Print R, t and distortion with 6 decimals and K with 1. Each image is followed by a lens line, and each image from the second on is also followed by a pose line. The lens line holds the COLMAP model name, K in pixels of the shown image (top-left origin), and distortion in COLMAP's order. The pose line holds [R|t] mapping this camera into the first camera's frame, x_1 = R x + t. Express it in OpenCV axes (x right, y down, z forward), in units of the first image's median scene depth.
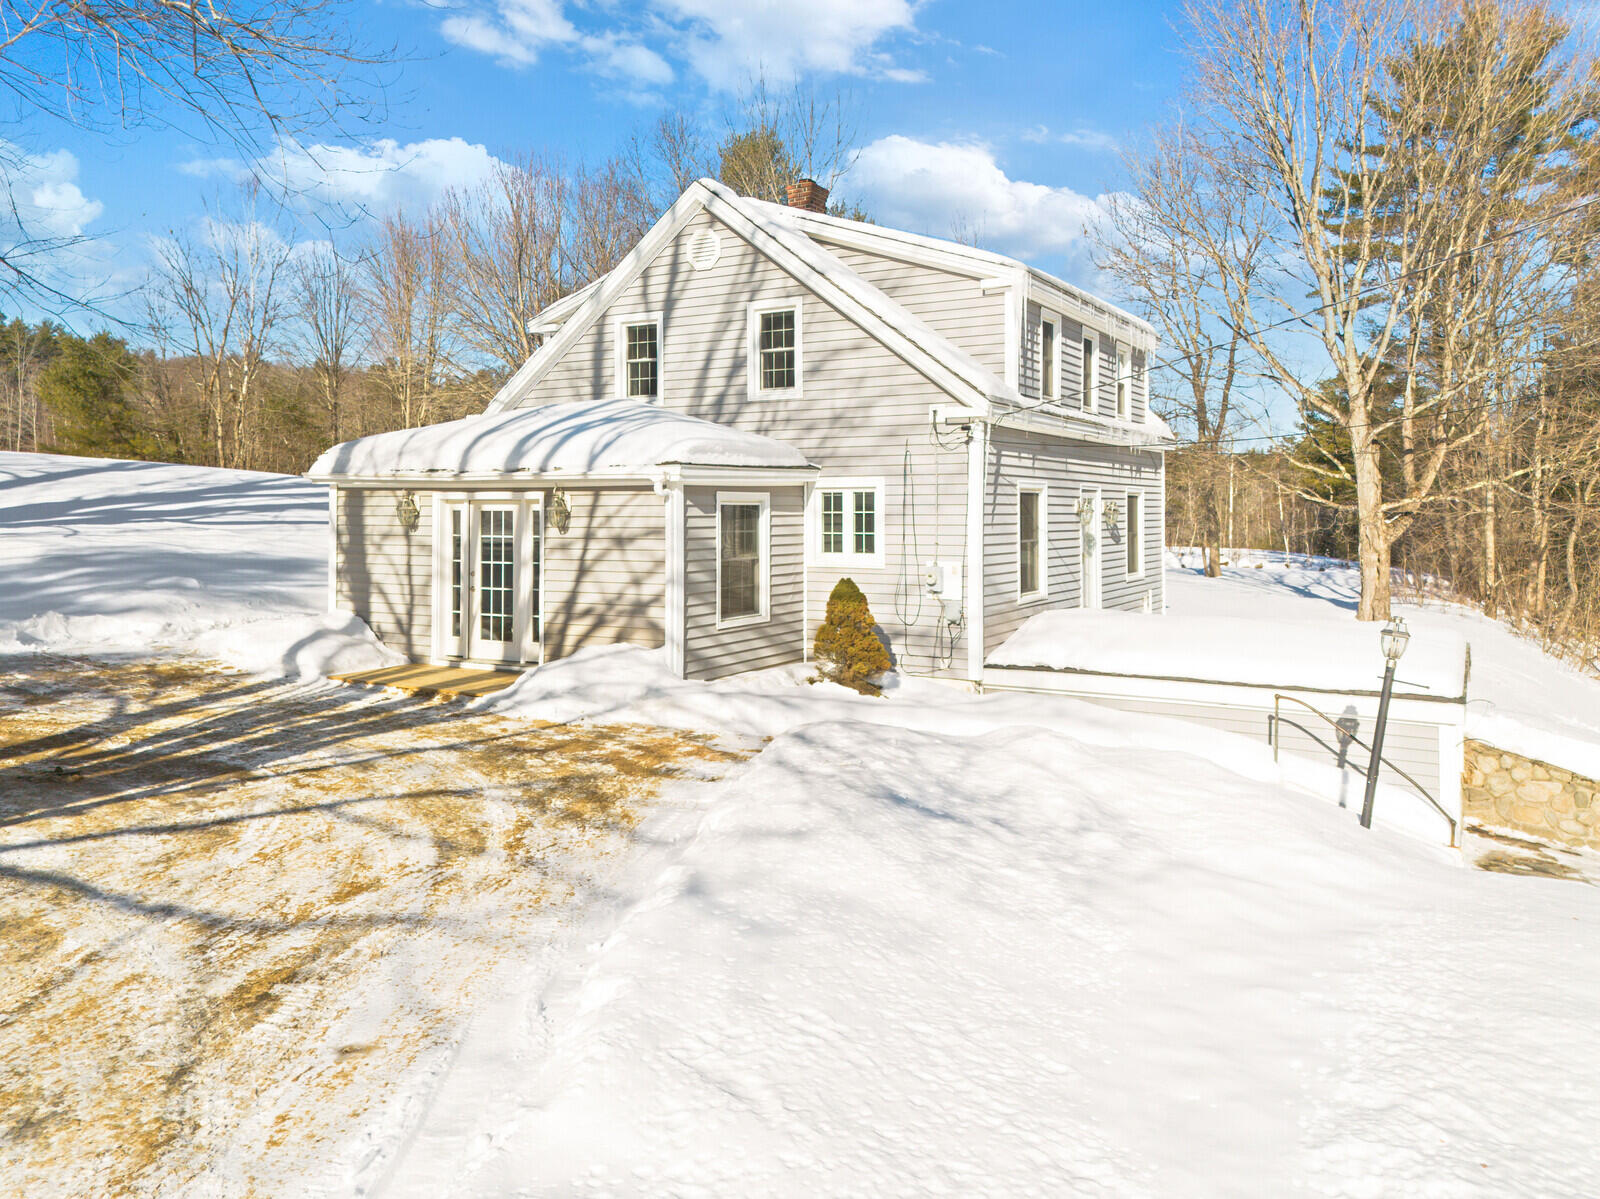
lens RADIAL K [[1141.5, 0, 808.4], [0, 1141.5, 499.7], [0, 0, 1]] dist [0.117326, -0.055870]
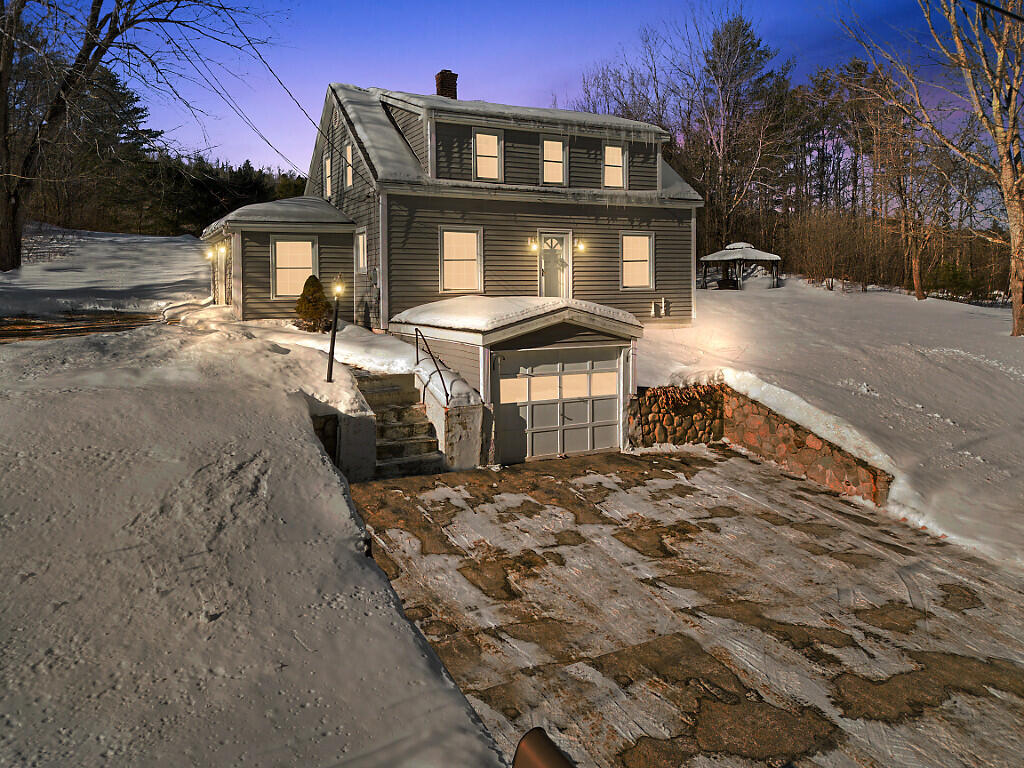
lens RADIAL K [[714.0, 0, 526.3], [0, 714.0, 310.4], [0, 0, 1]] dist [0.102375, -0.119528]
pose [[0.852115, 0.007318, -0.523303, 0.907406], [0.013207, 0.999283, 0.035481, 0.081063], [0.523187, -0.037145, 0.851408, 0.096213]]
